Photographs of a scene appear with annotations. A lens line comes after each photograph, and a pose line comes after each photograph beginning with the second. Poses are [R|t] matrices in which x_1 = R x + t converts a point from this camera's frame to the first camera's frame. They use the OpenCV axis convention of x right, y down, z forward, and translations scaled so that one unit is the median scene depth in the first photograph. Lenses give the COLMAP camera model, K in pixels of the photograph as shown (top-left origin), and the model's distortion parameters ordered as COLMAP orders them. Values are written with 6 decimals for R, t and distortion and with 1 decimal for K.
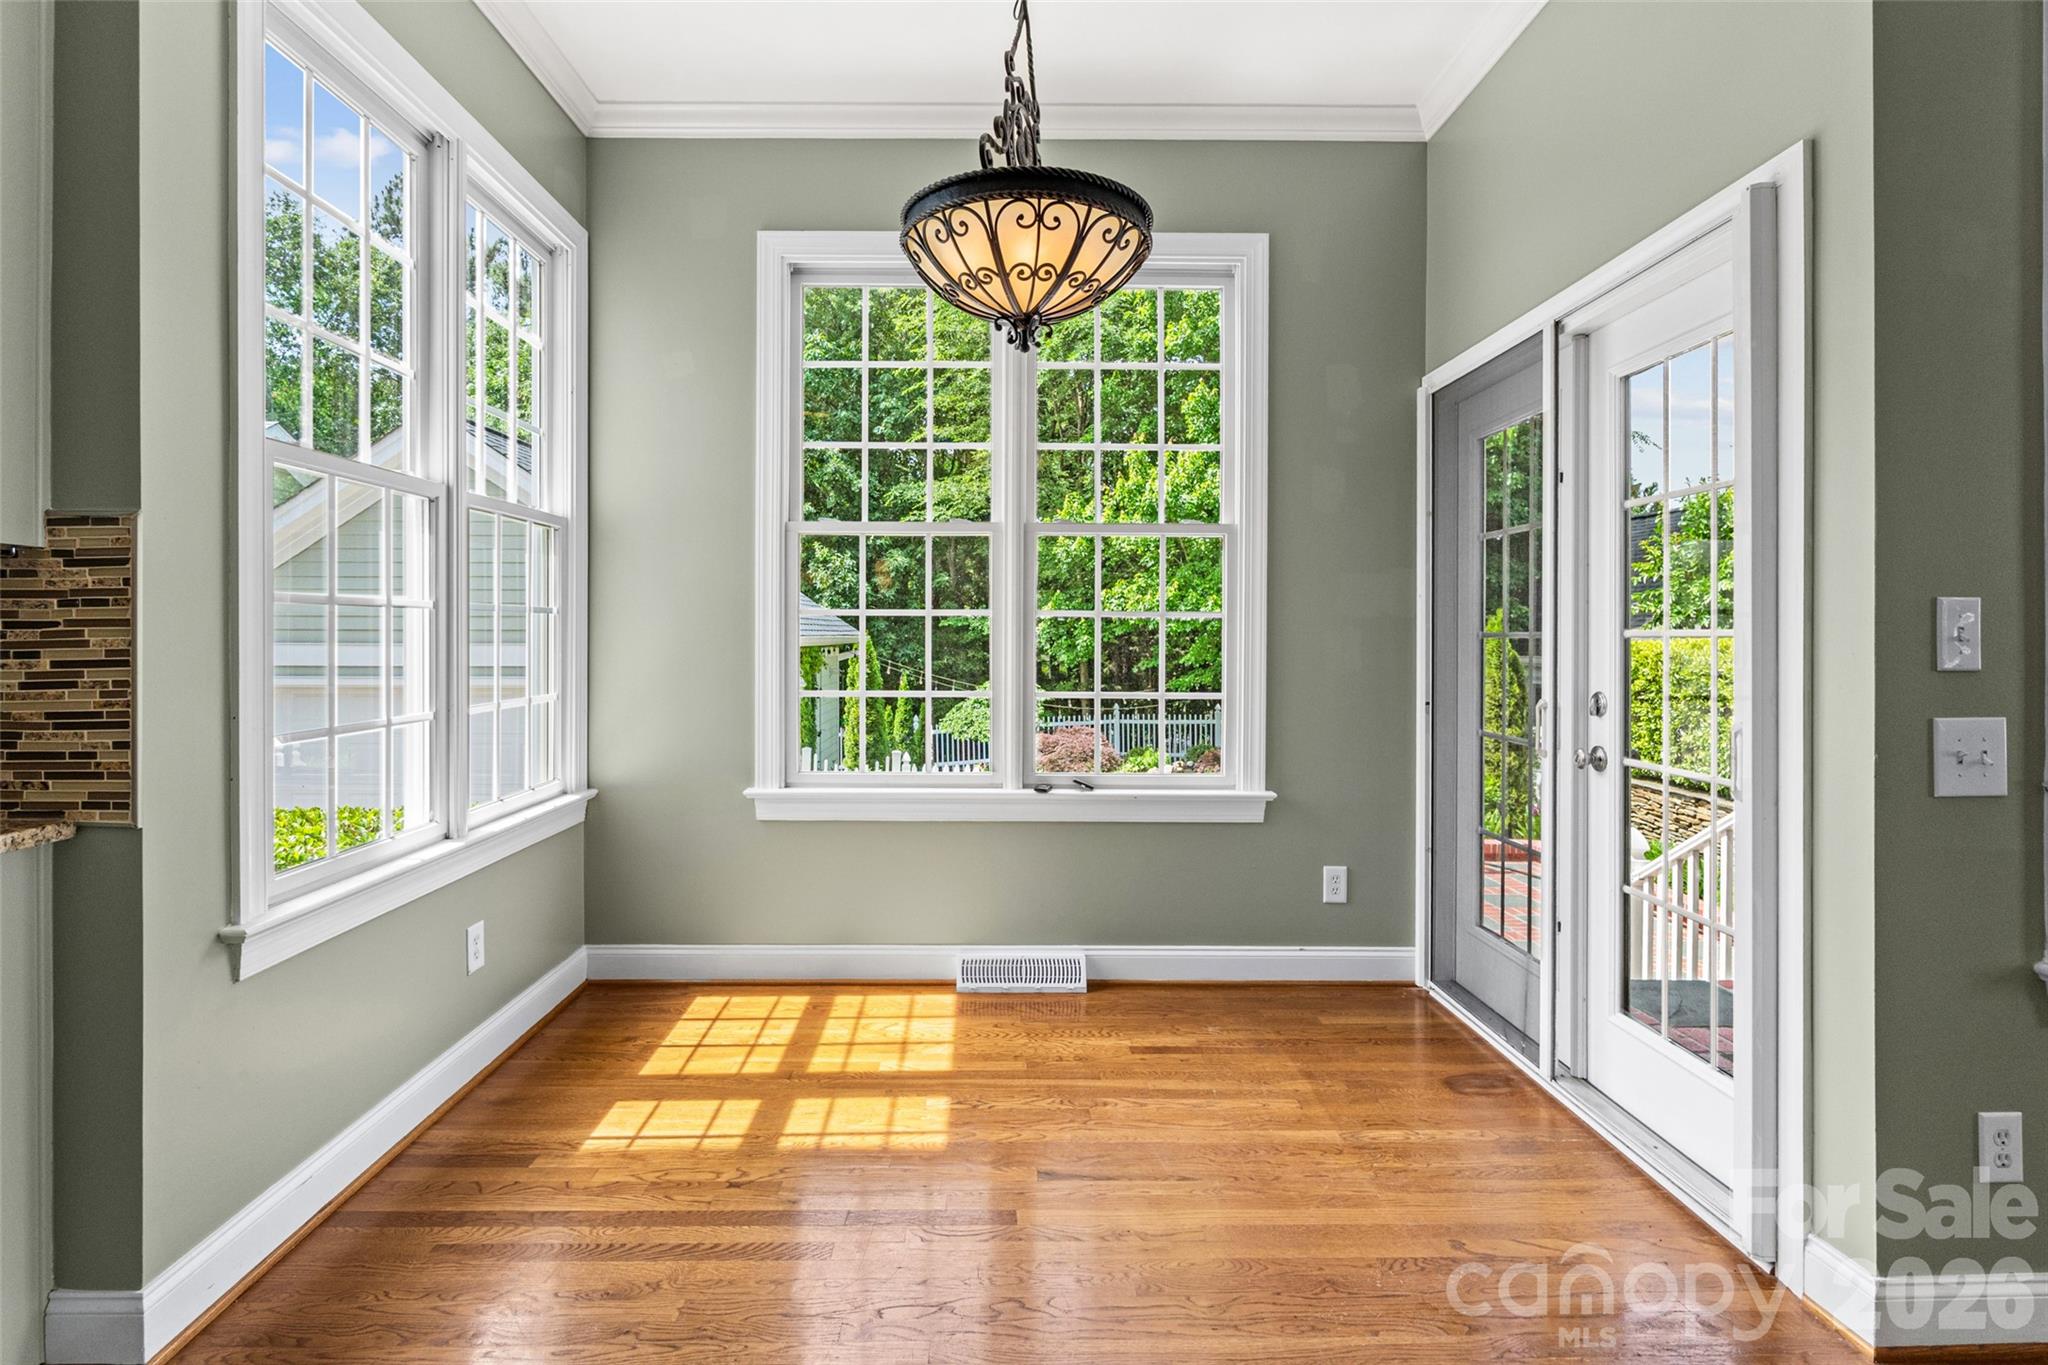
lens RADIAL K [[983.2, 0, 1028.9], [0, 983.2, 648.9], [0, 0, 1]] dist [0.001332, 0.000875]
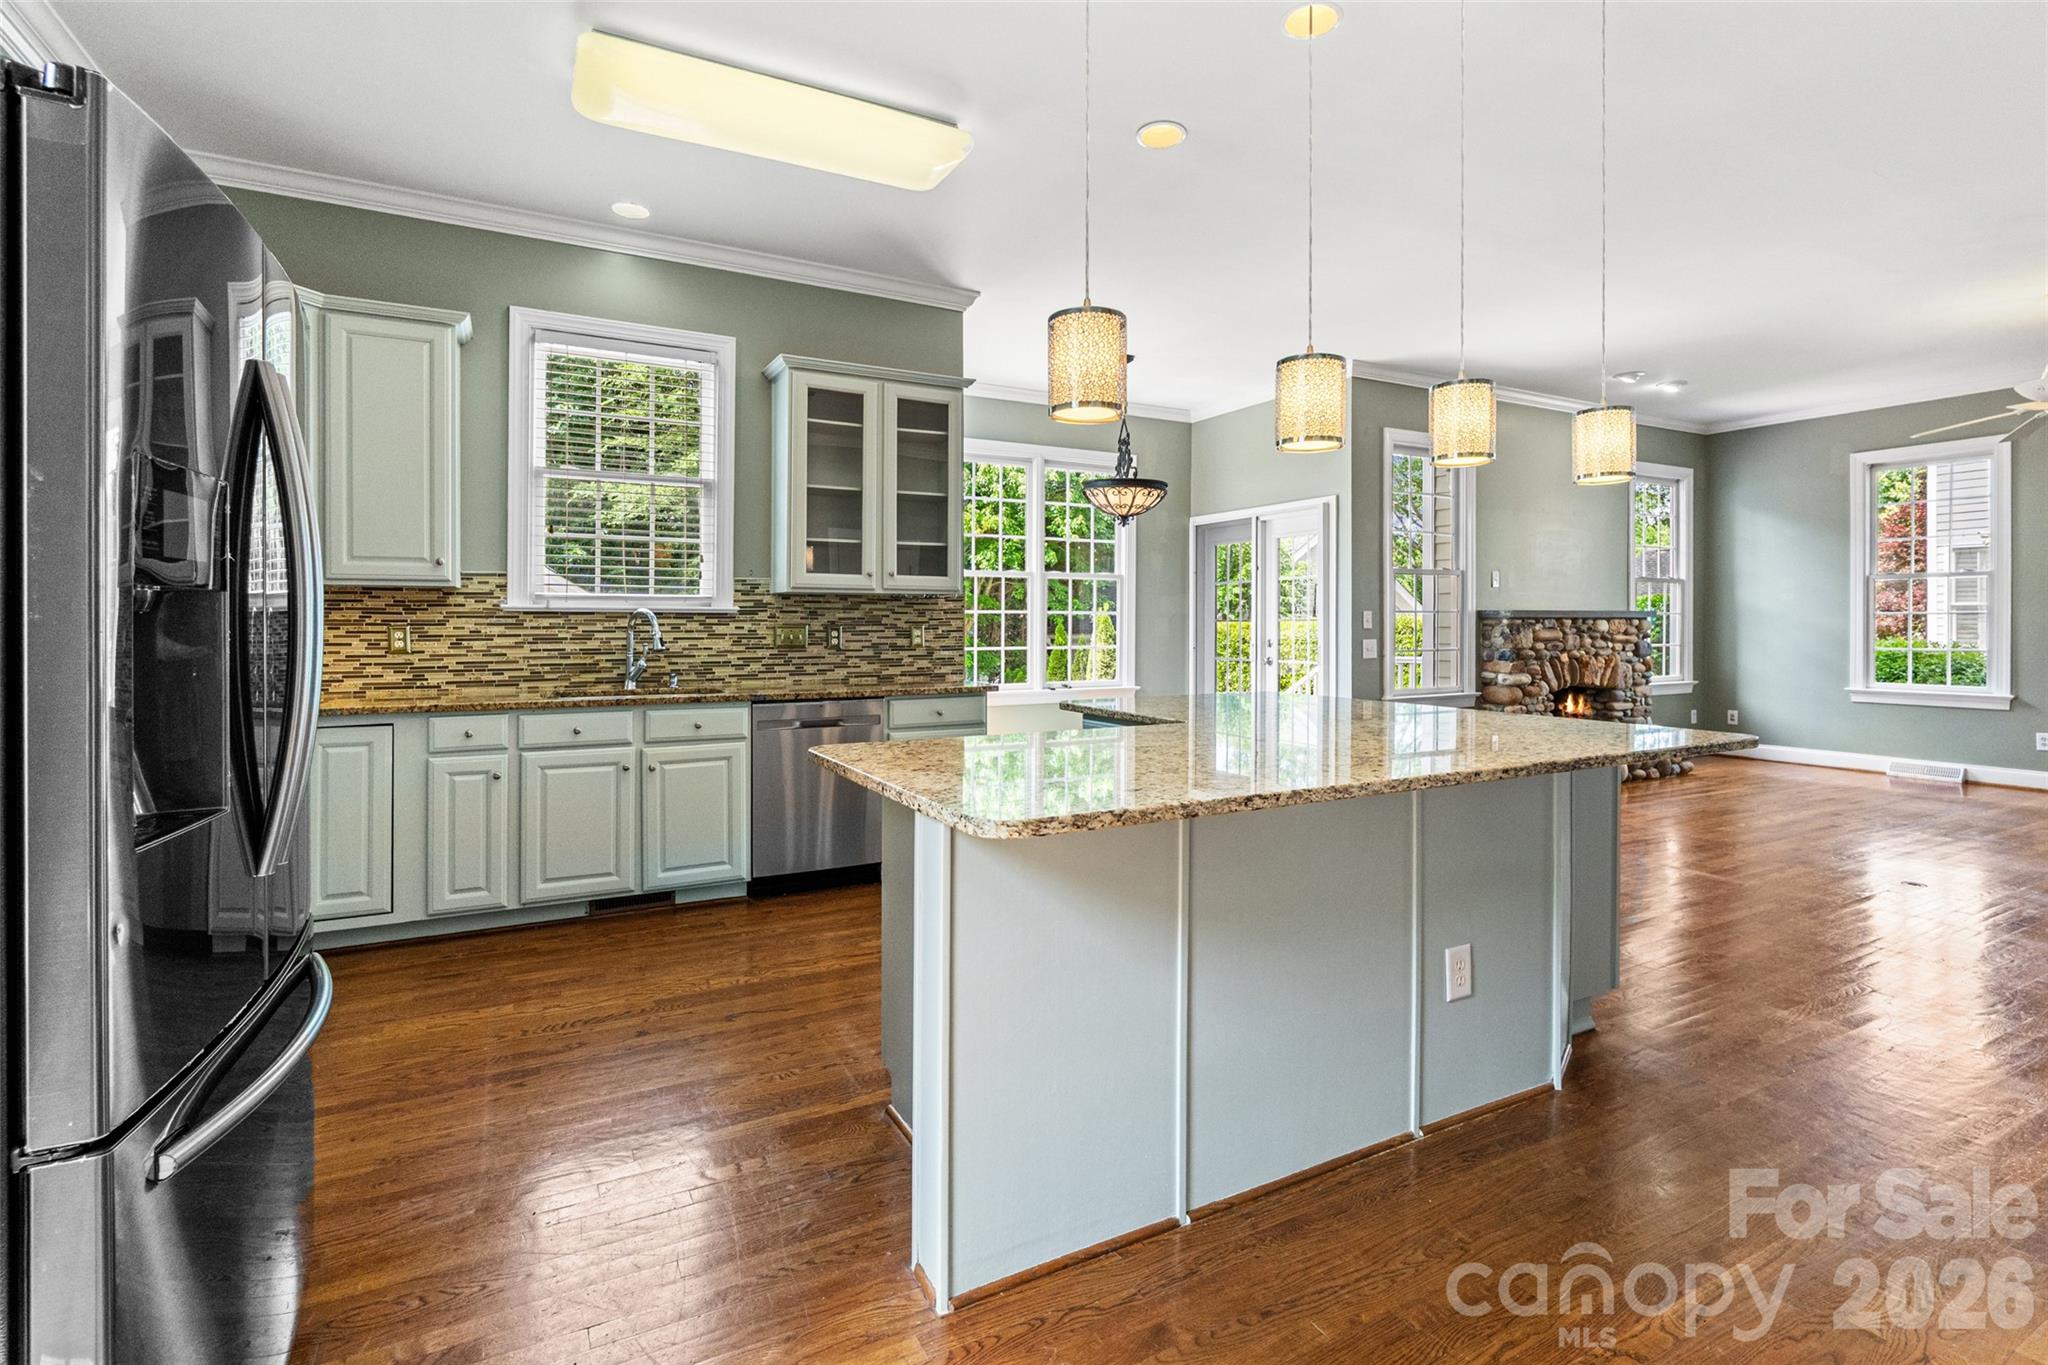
lens RADIAL K [[959.0, 0, 1047.3], [0, 959.0, 623.6], [0, 0, 1]] dist [-0.008673, 0.000995]
pose [[0.891431, -0.005861, 0.453119, -1.965334], [0.010179, 0.999923, -0.007092, 0.015080], [-0.453043, 0.010935, 0.891422, -1.868002]]
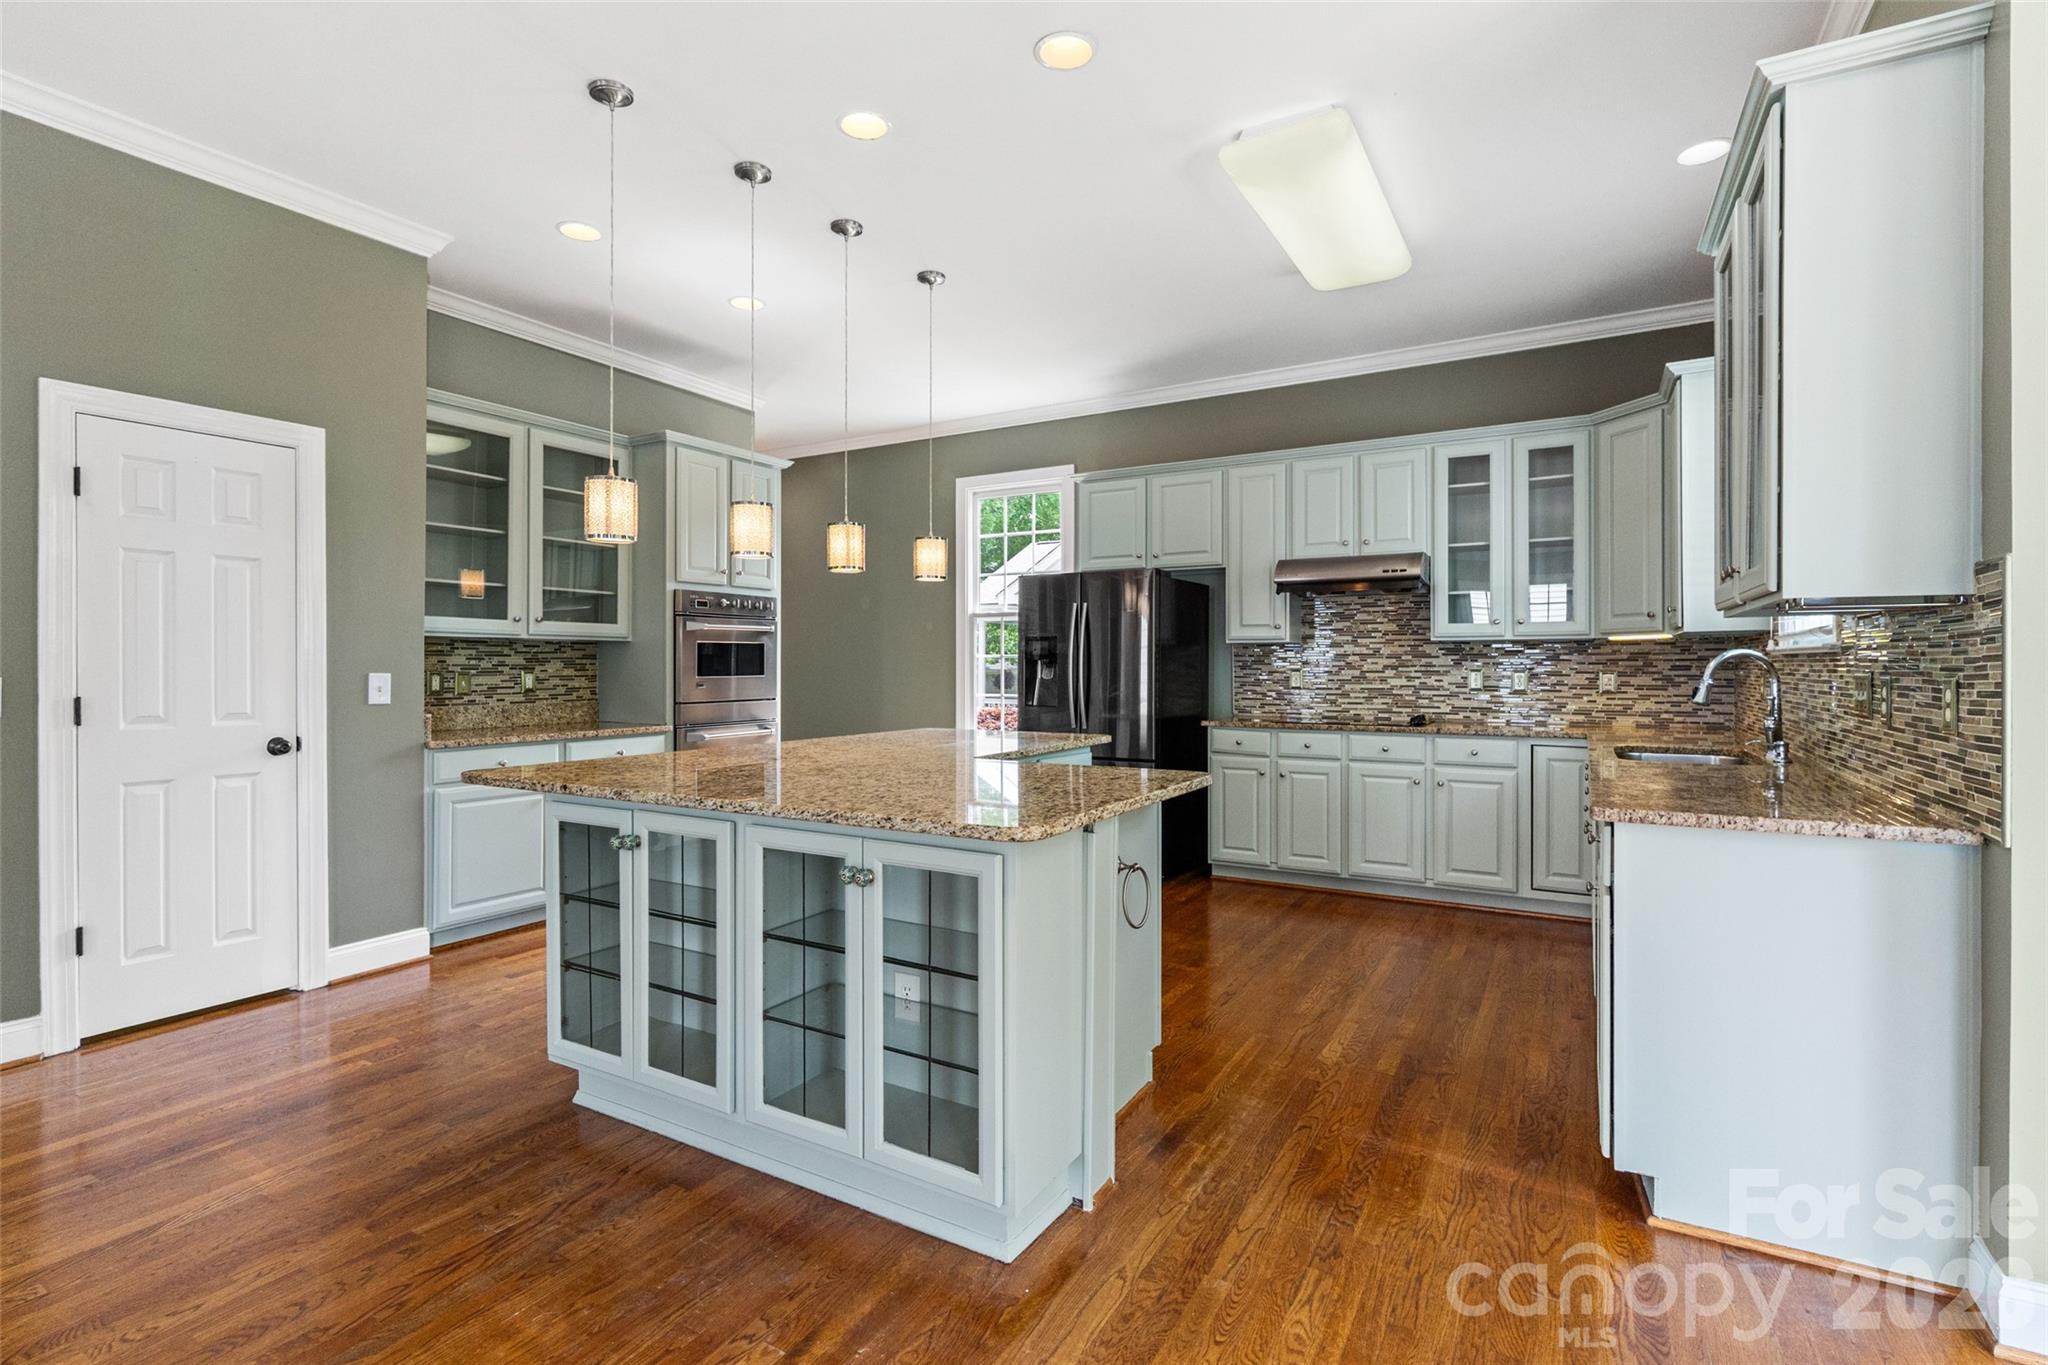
lens RADIAL K [[959.0, 0, 1013.3], [0, 959.0, 662.0], [0, 0, 1]] dist [-0.008673, 0.000995]
pose [[-0.536709, -0.009312, -0.843716, 0.535325], [-0.014110, 0.999898, -0.002060, -0.002930], [0.843649, 0.010799, -0.536786, 0.590915]]
